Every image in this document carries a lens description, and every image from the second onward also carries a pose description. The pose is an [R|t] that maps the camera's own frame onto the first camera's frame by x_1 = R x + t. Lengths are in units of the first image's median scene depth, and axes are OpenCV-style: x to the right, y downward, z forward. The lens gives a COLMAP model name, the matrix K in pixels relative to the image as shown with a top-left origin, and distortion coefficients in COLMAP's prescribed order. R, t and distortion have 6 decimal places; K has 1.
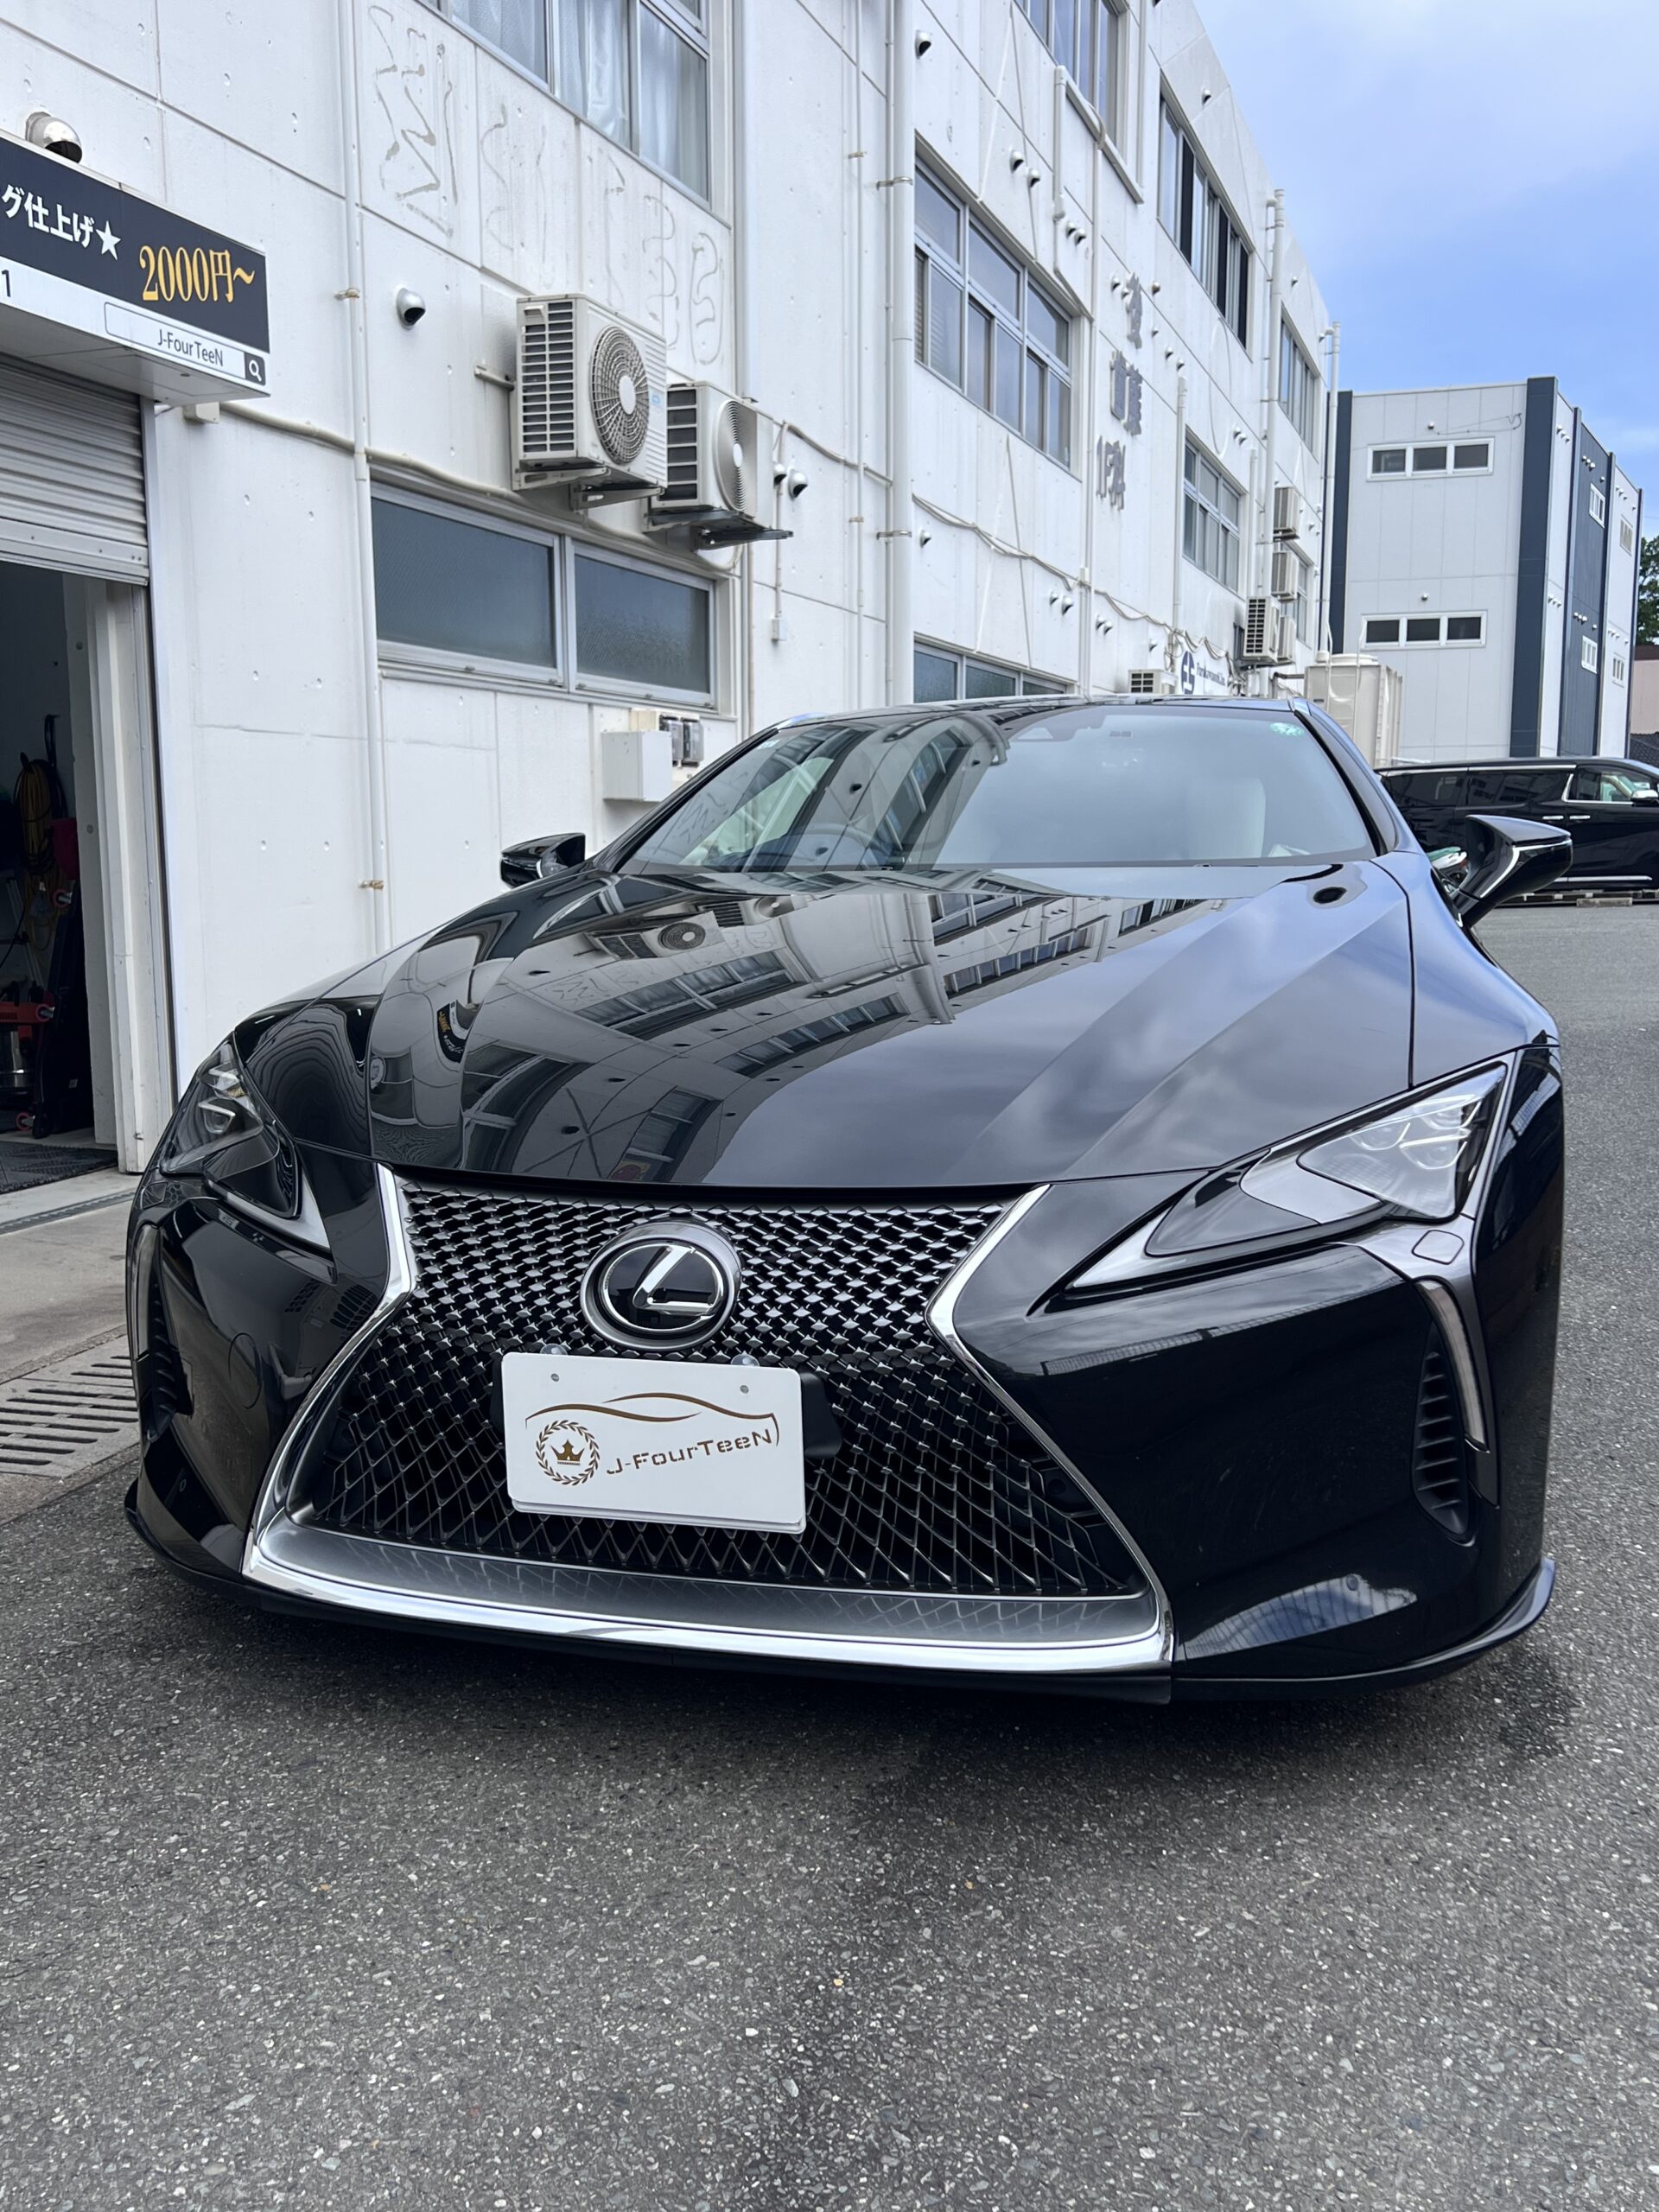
lens RADIAL K [[1970.4, 0, 836.6], [0, 1970.4, 1108.9], [0, 0, 1]] dist [0.022964, -0.017875]
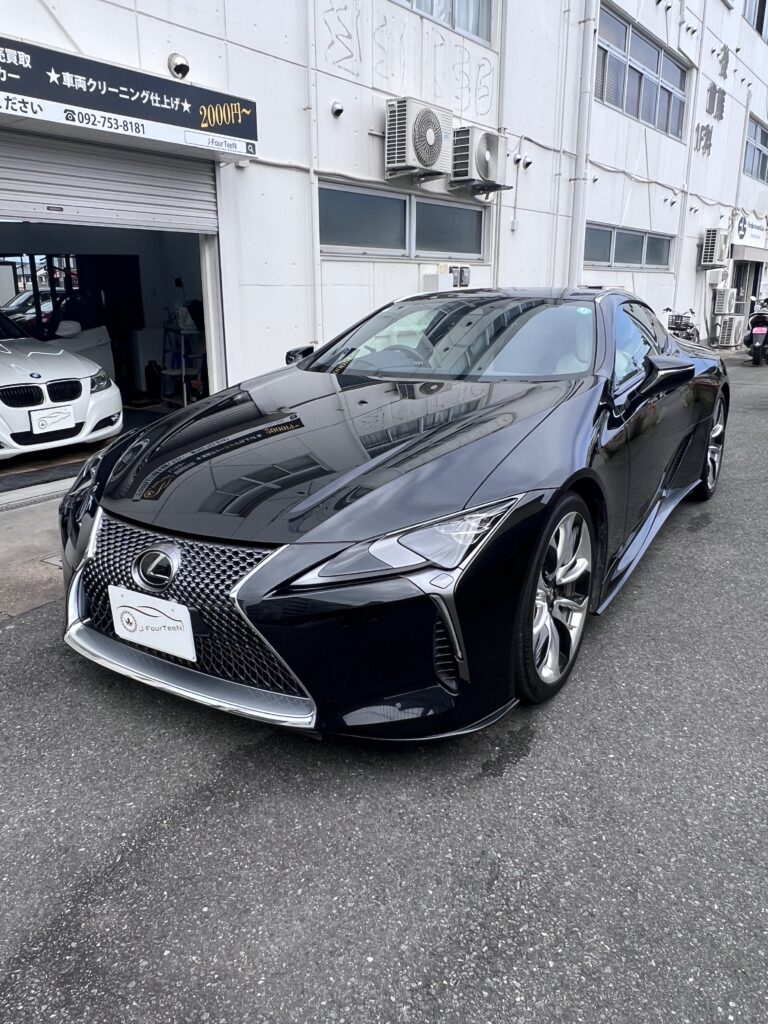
lens RADIAL K [[759.0, 0, 379.1], [0, 759.0, 508.7], [0, 0, 1]] dist [-0.017600, 0.018150]
pose [[0.958156, 0.080724, -0.274628, 0.134509], [-0.039964, 0.987740, 0.150905, -0.044783], [0.283443, -0.133615, 0.949635, 0.024195]]
